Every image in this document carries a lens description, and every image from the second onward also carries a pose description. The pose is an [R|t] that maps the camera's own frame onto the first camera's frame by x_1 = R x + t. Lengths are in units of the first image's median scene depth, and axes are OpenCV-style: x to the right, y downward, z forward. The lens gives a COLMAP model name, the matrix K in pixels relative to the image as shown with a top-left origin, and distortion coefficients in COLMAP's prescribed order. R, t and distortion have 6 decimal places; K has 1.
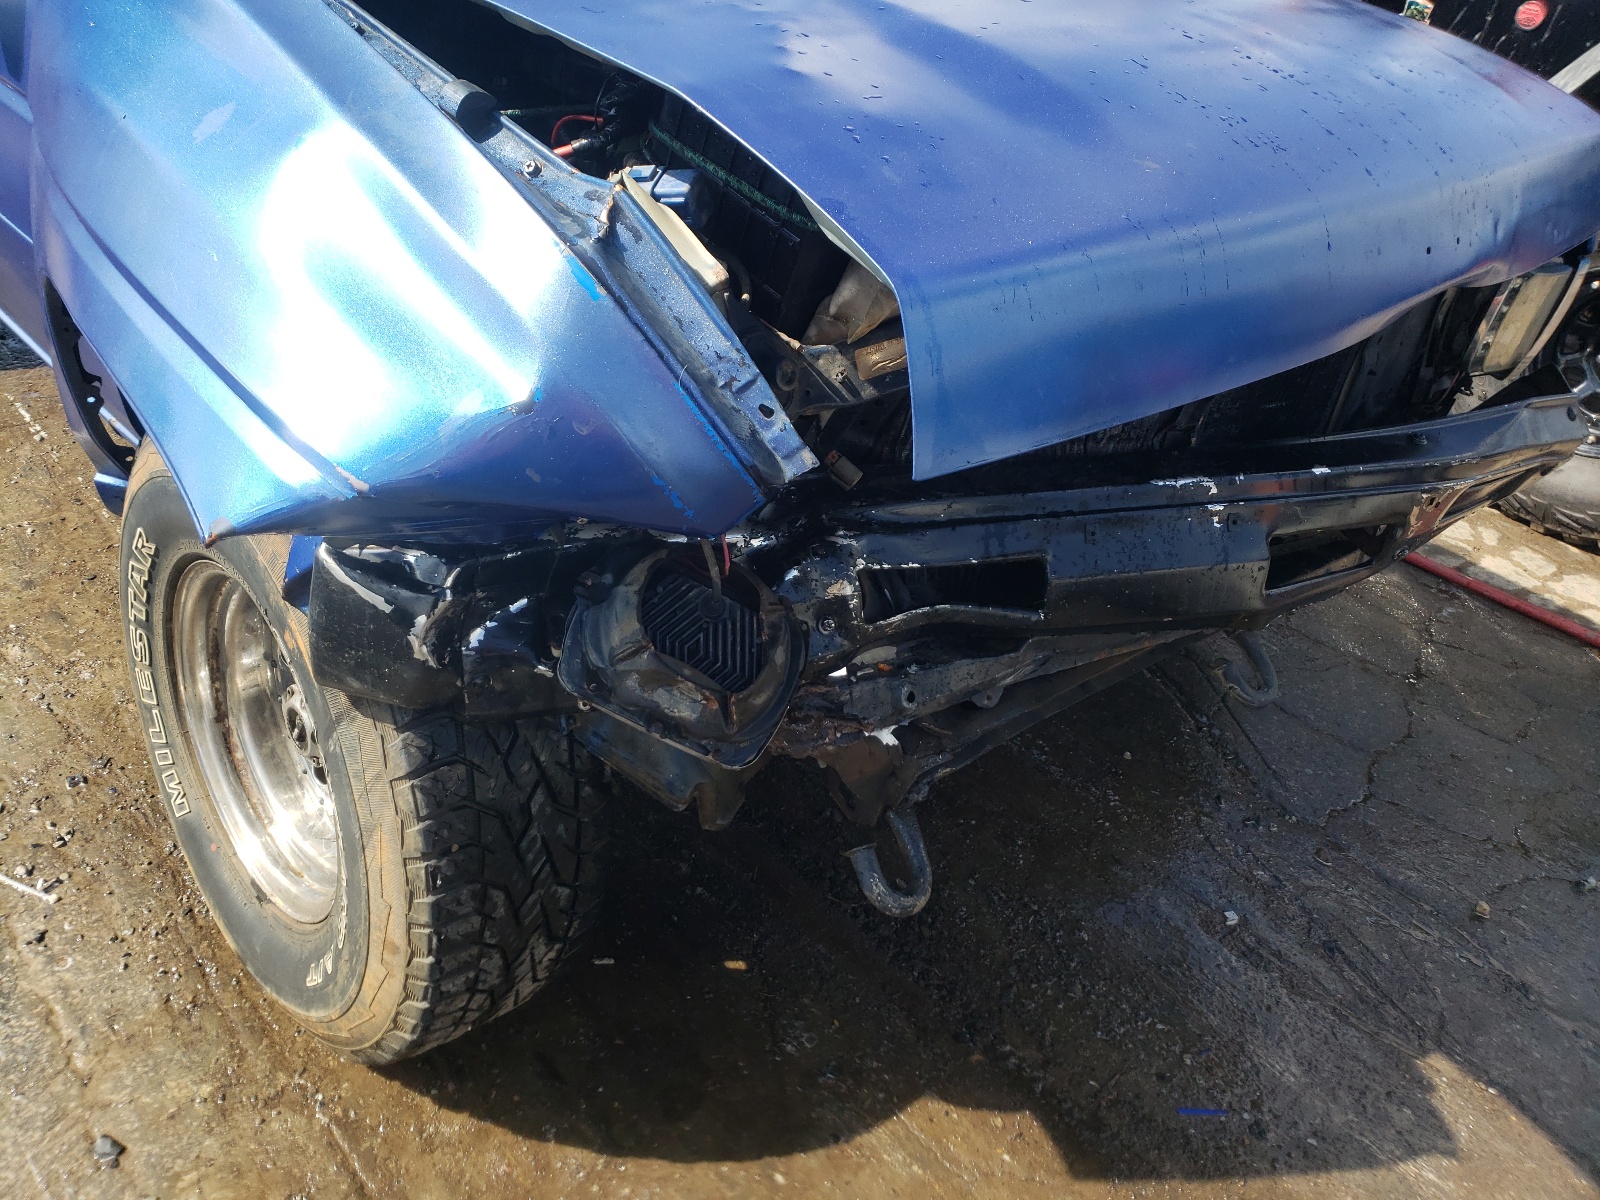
lens RADIAL K [[1243.9, 0, 800.0], [0, 1243.9, 600.0], [0, 0, 1]] dist [0.013233, -0.003691]
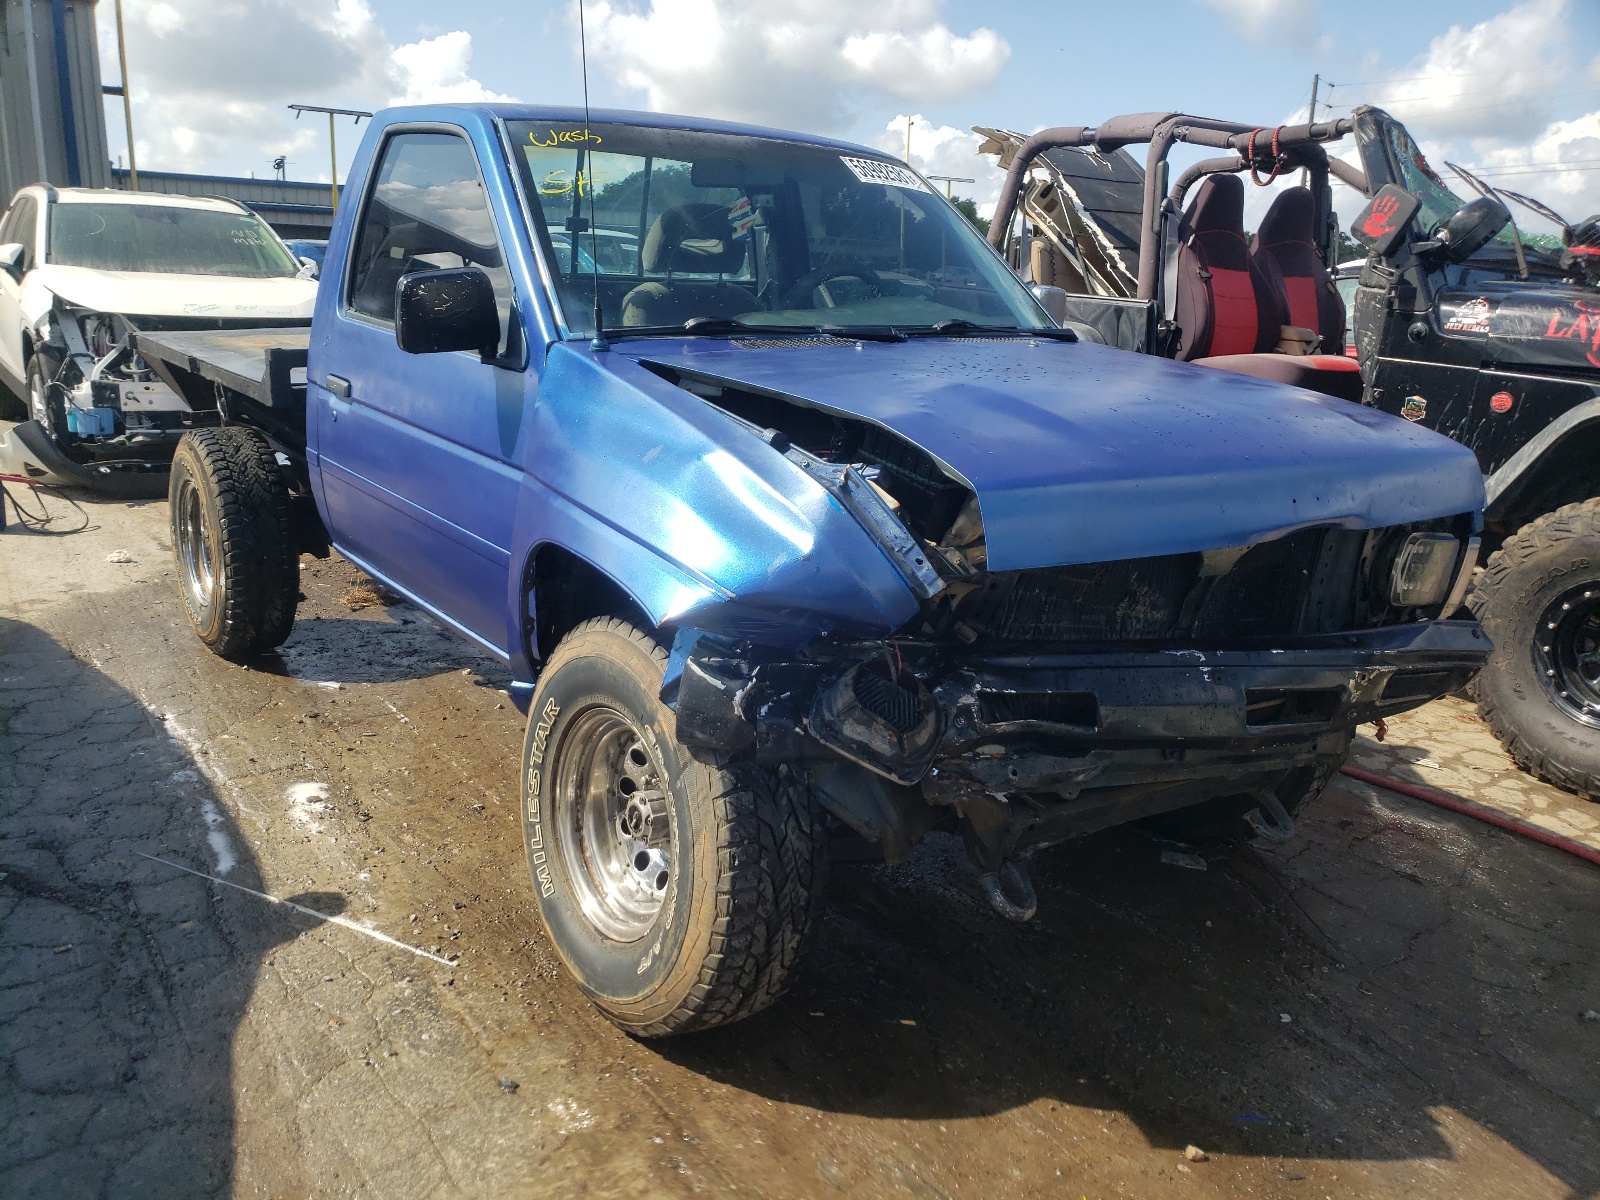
lens RADIAL K [[1217.9, 0, 800.0], [0, 1217.9, 600.0], [0, 0, 1]] dist [-0.031607, -0.008955]
pose [[0.992199, -0.035413, -0.119527, 0.008554], [-0.003733, 0.949934, -0.312429, 0.323640], [0.124606, 0.310438, 0.942391, -0.545041]]
